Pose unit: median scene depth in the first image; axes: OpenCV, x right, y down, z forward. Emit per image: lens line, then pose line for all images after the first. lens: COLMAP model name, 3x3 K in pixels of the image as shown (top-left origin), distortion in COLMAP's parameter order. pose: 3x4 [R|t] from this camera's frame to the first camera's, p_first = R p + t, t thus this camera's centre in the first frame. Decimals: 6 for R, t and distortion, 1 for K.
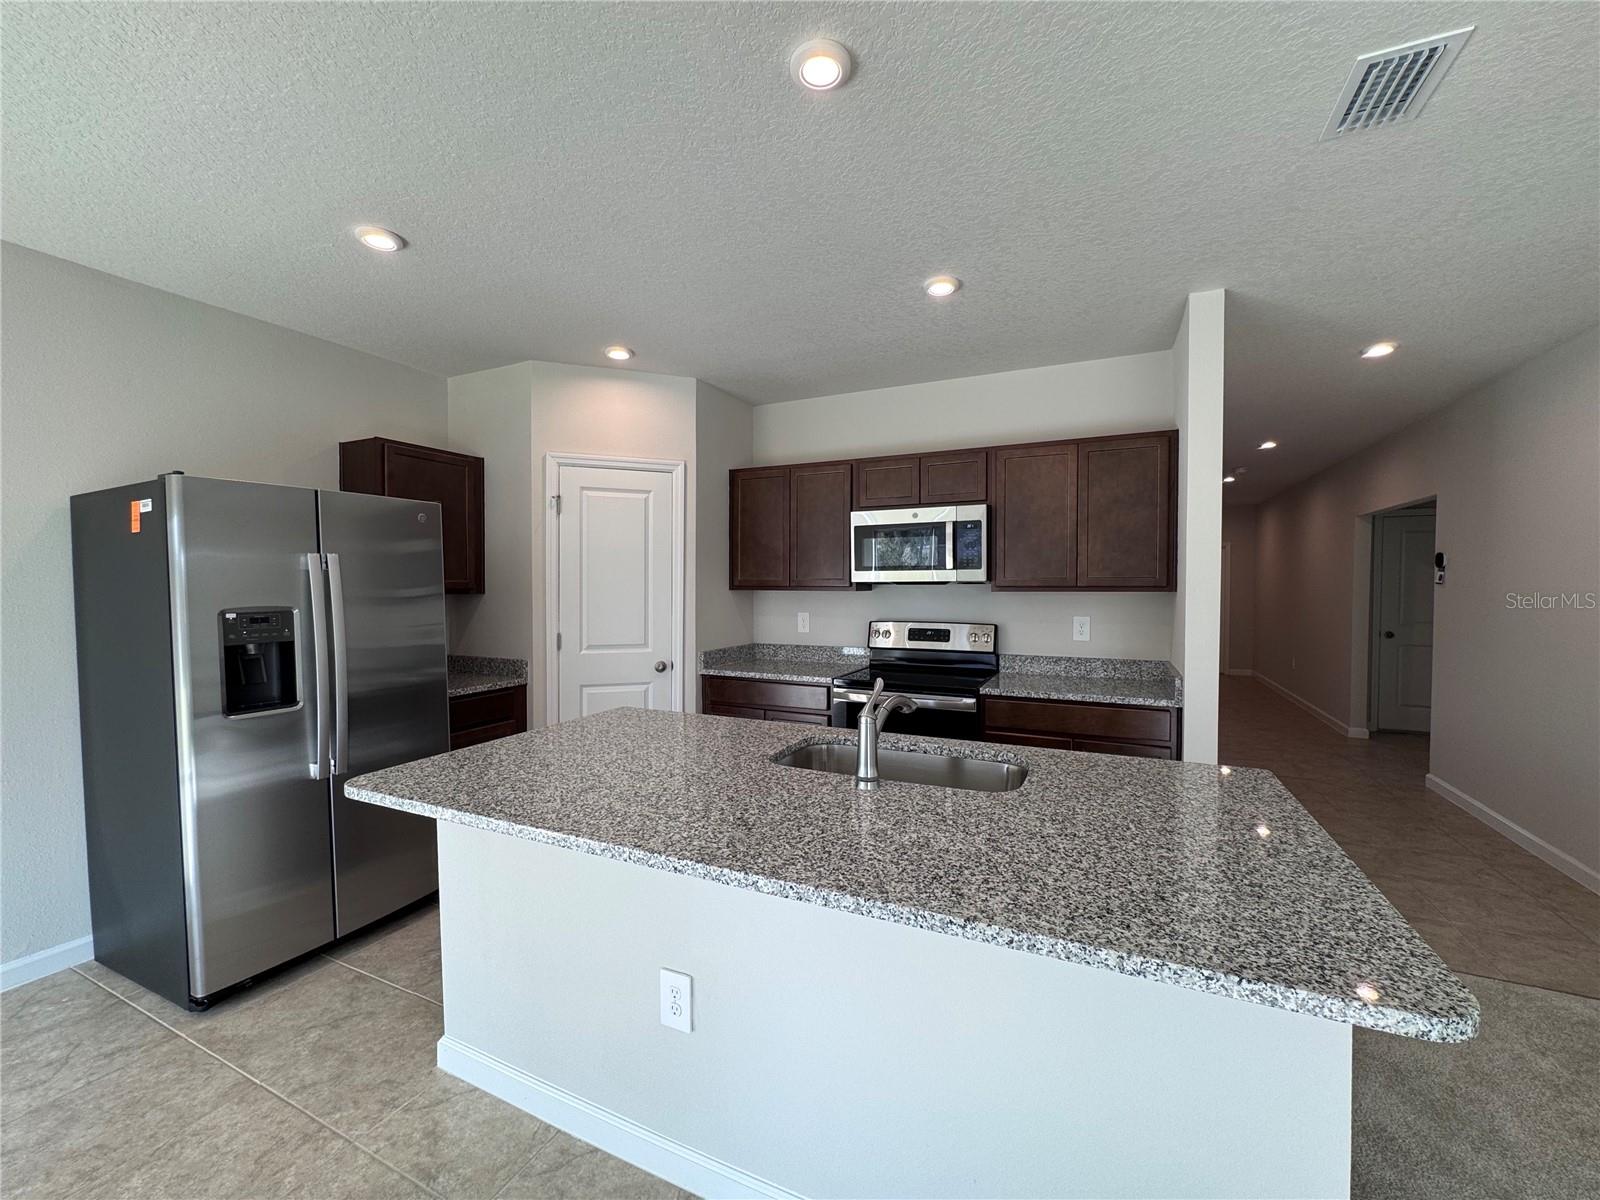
lens RADIAL K [[641.8, 0, 799.1], [0, 641.8, 592.8], [0, 0, 1]] dist [-0.004103, 0.000688]
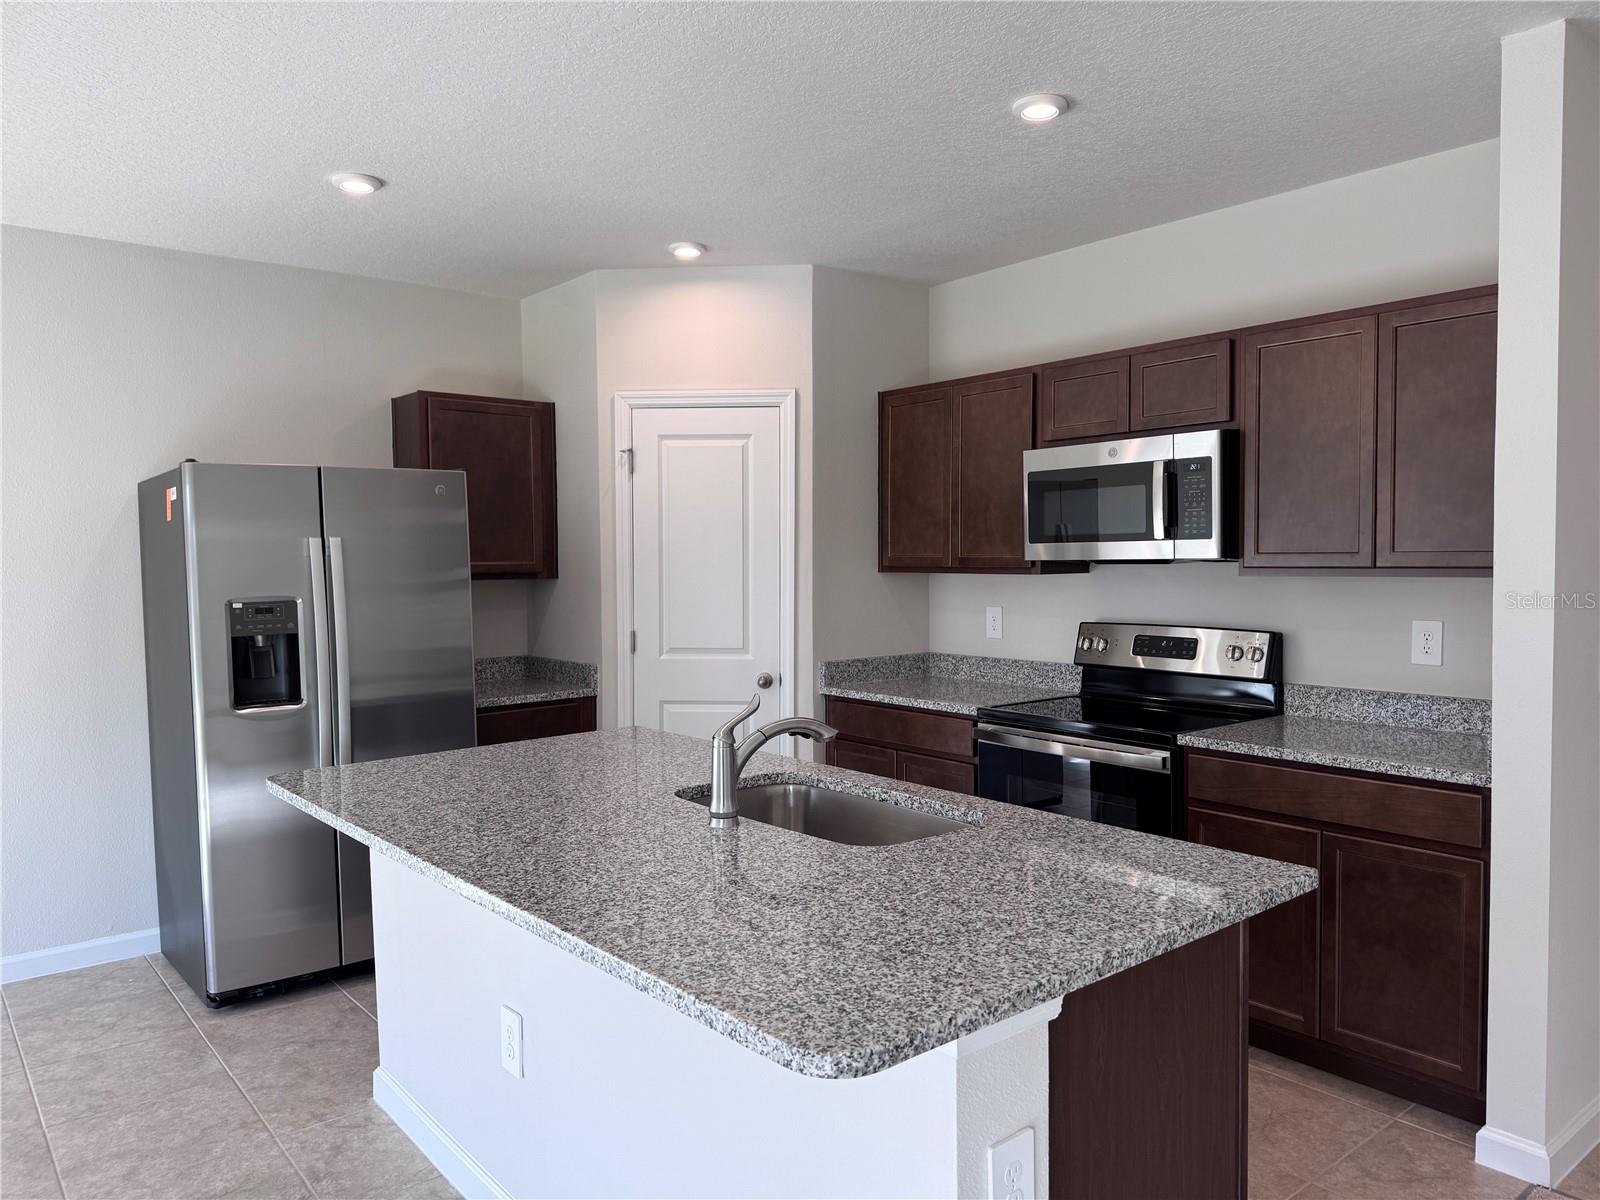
lens RADIAL K [[1114.9, 0, 800.2], [0, 1114.9, 587.5], [0, 0, 1]] dist [0.054918, -0.063545]
pose [[0.906545, 0.003676, -0.422092, 0.532335], [0.004005, 0.999842, 0.017311, -0.015503], [0.422089, -0.017383, 0.906388, -0.157003]]
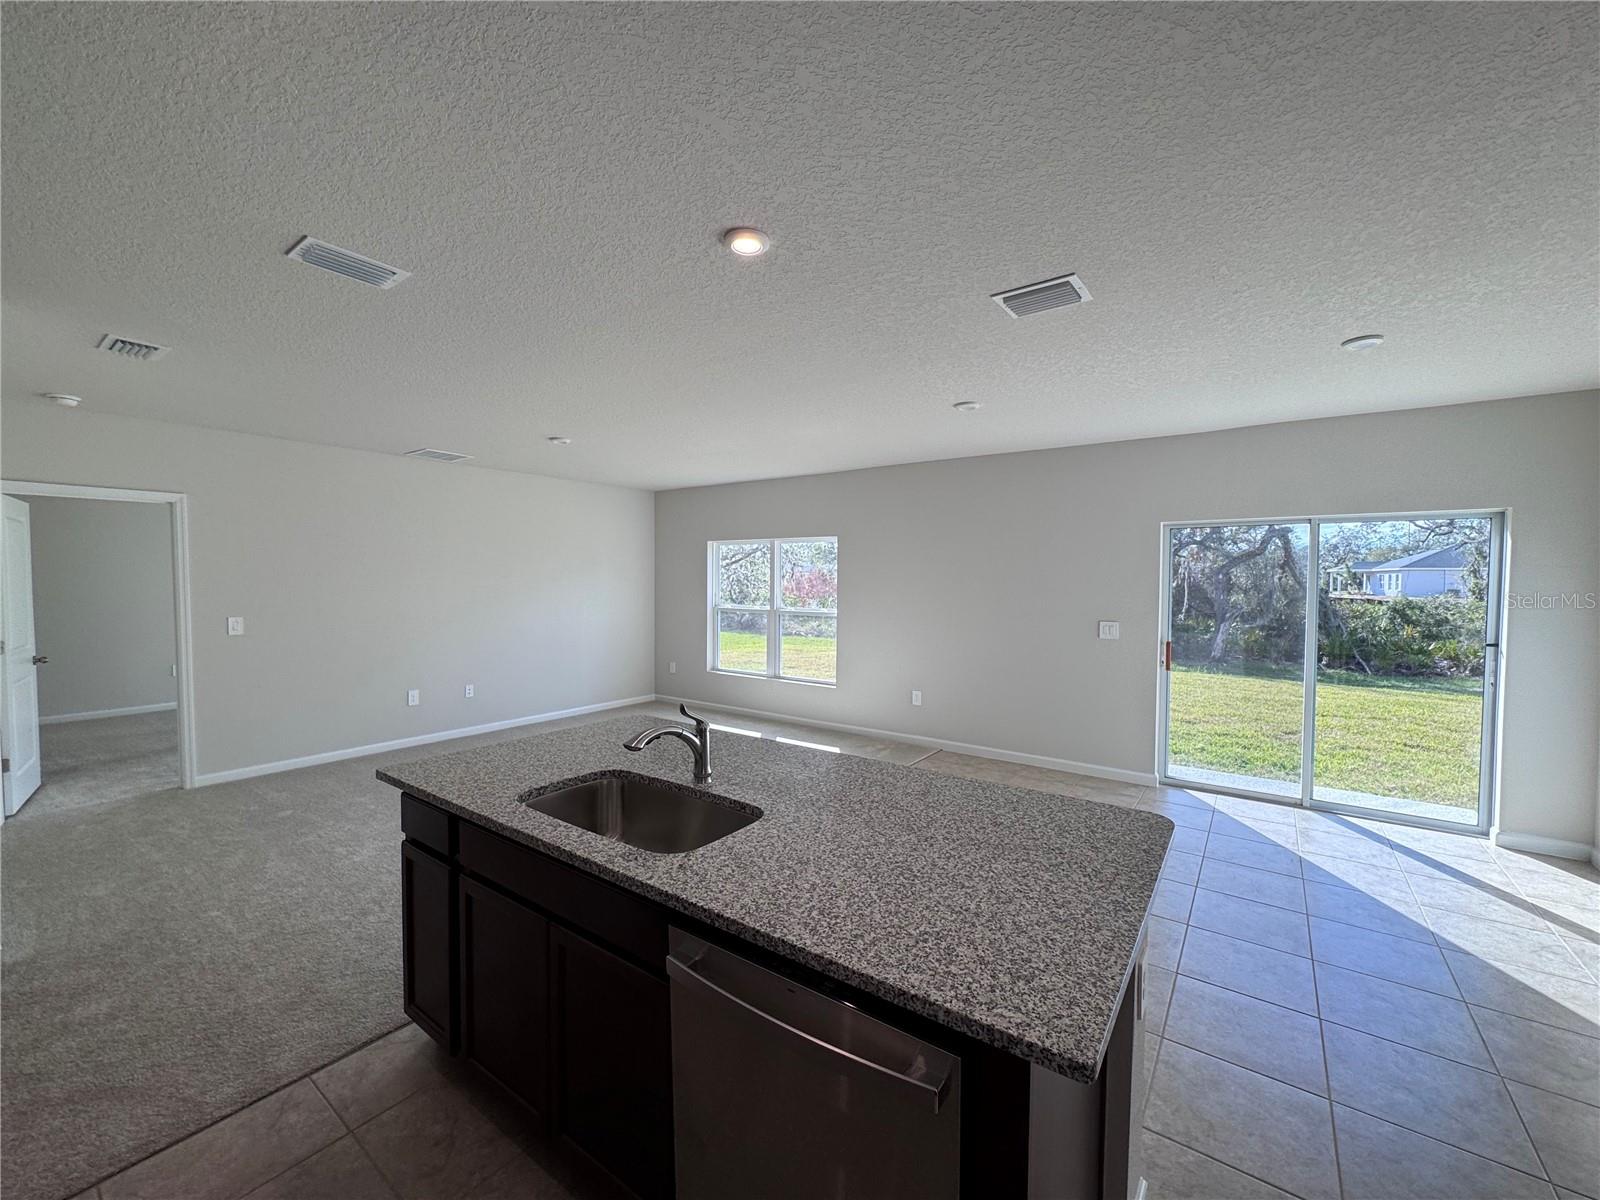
lens RADIAL K [[641.8, 0, 799.2], [0, 641.8, 599.9], [0, 0, 1]] dist [-0.004103, 0.000688]
pose [[-0.983351, -0.011012, 0.181385, -0.206600], [-0.002571, 0.998905, 0.046708, -0.077484], [-0.181701, 0.045464, -0.982302, 1.477161]]
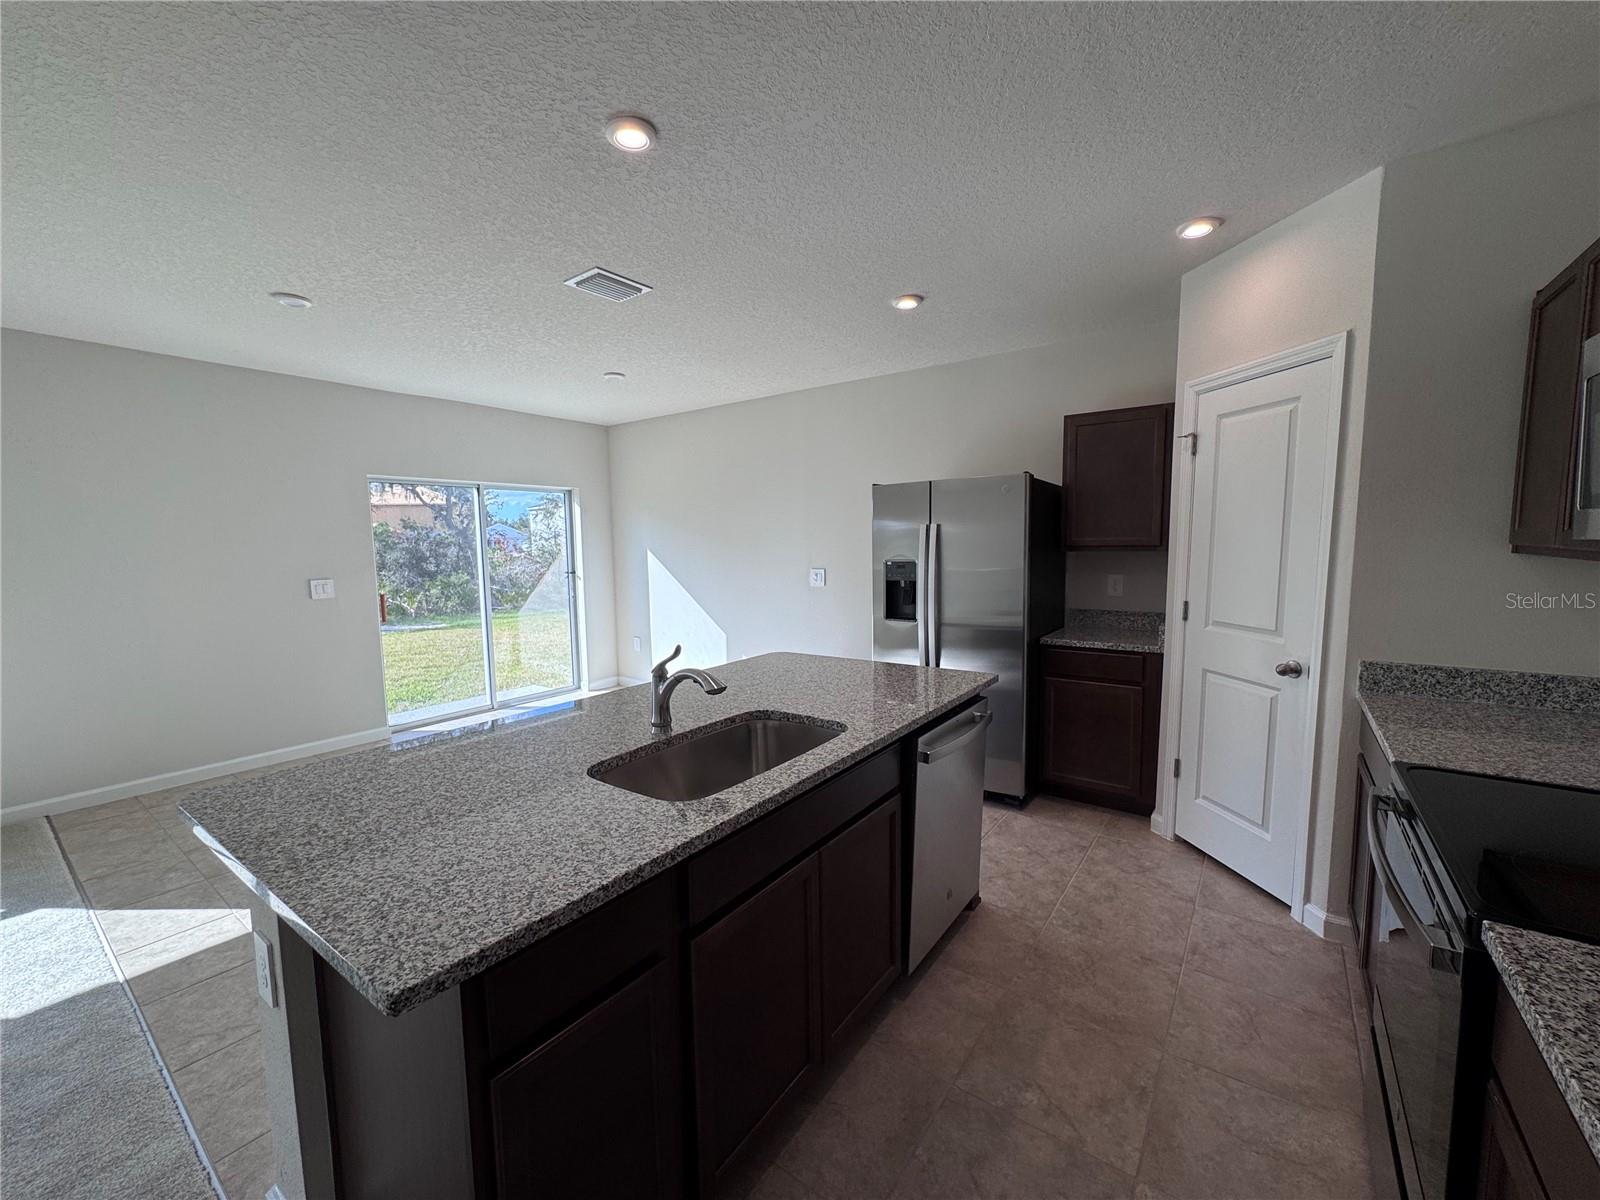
lens RADIAL K [[641.8, 0, 801.6], [0, 641.8, 598.5], [0, 0, 1]] dist [-0.004103, 0.000688]
pose [[-0.183208, 0.092116, -0.978749, 0.788558], [0.002992, 0.995648, 0.093146, -0.028959], [0.983070, 0.014136, -0.182686, 0.981519]]
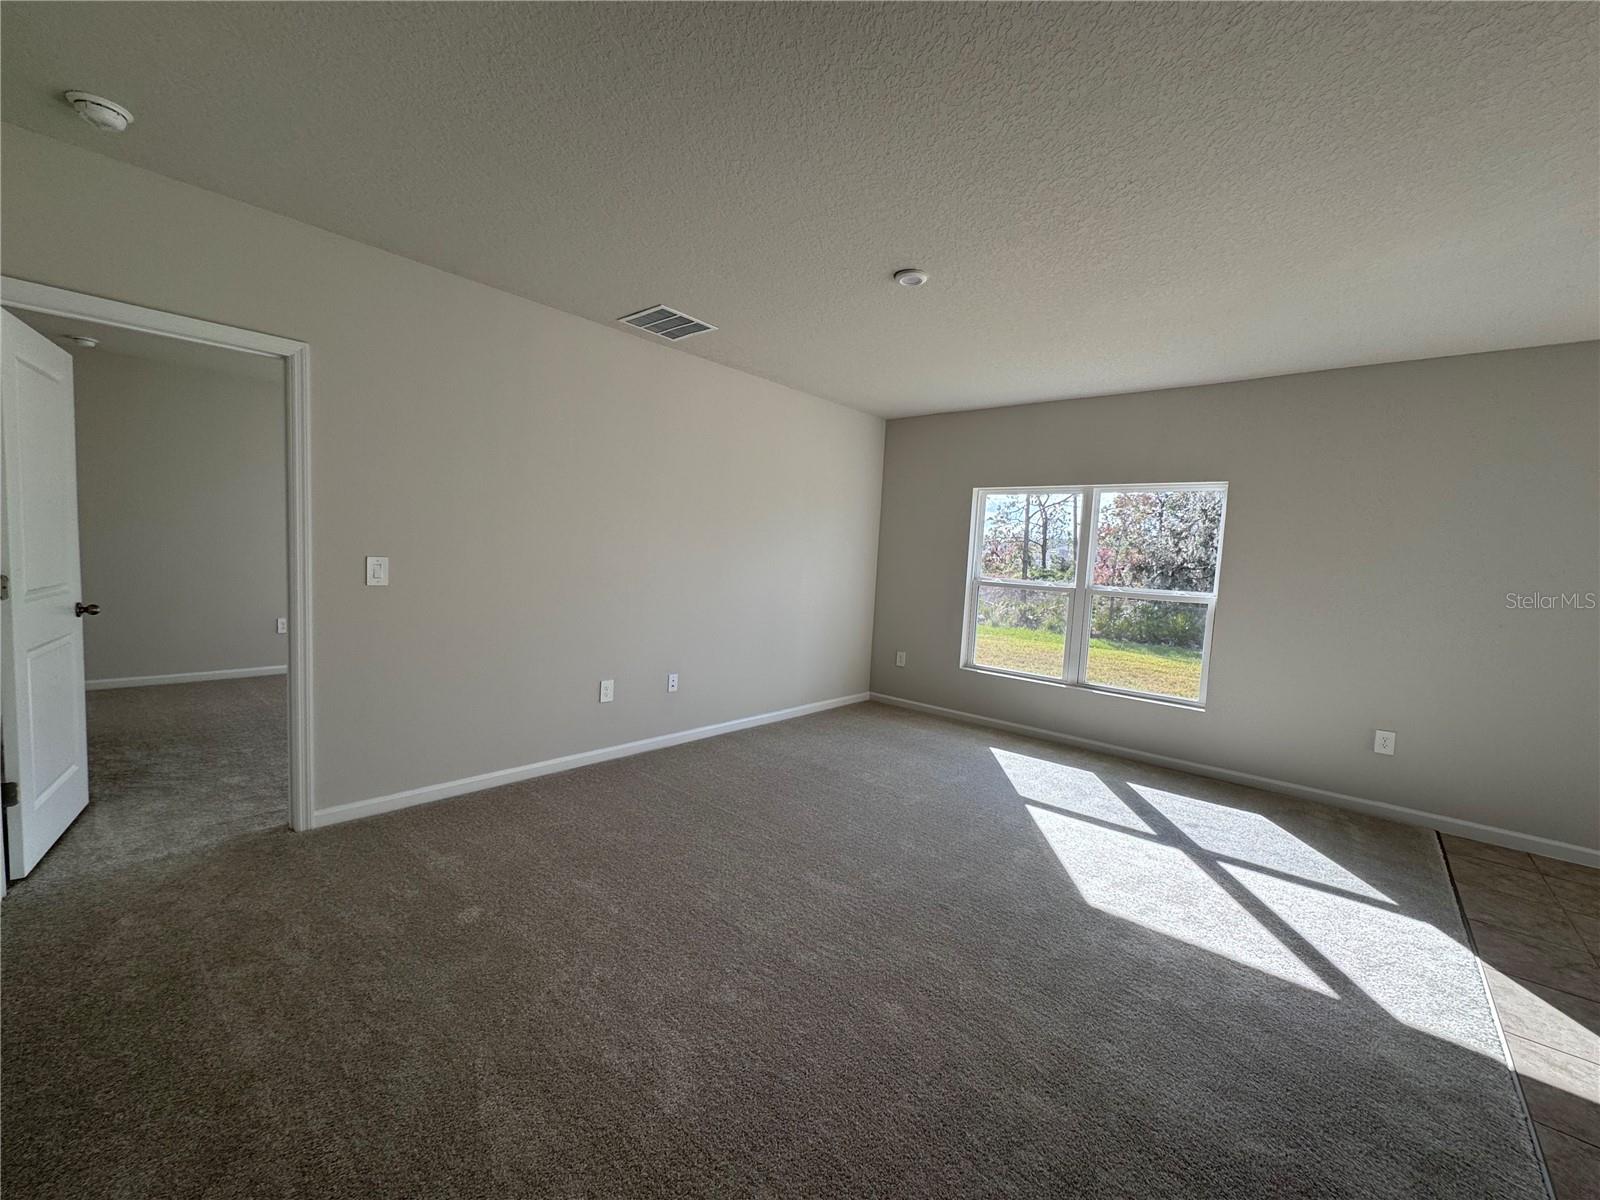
lens RADIAL K [[641.8, 0, 798.5], [0, 641.8, 599.4], [0, 0, 1]] dist [-0.004103, 0.000688]
pose [[-0.961405, -0.069875, 0.266117, 0.781651], [-0.048791, 0.995182, 0.085038, 0.012214], [-0.270777, 0.068771, -0.960182, 0.801190]]
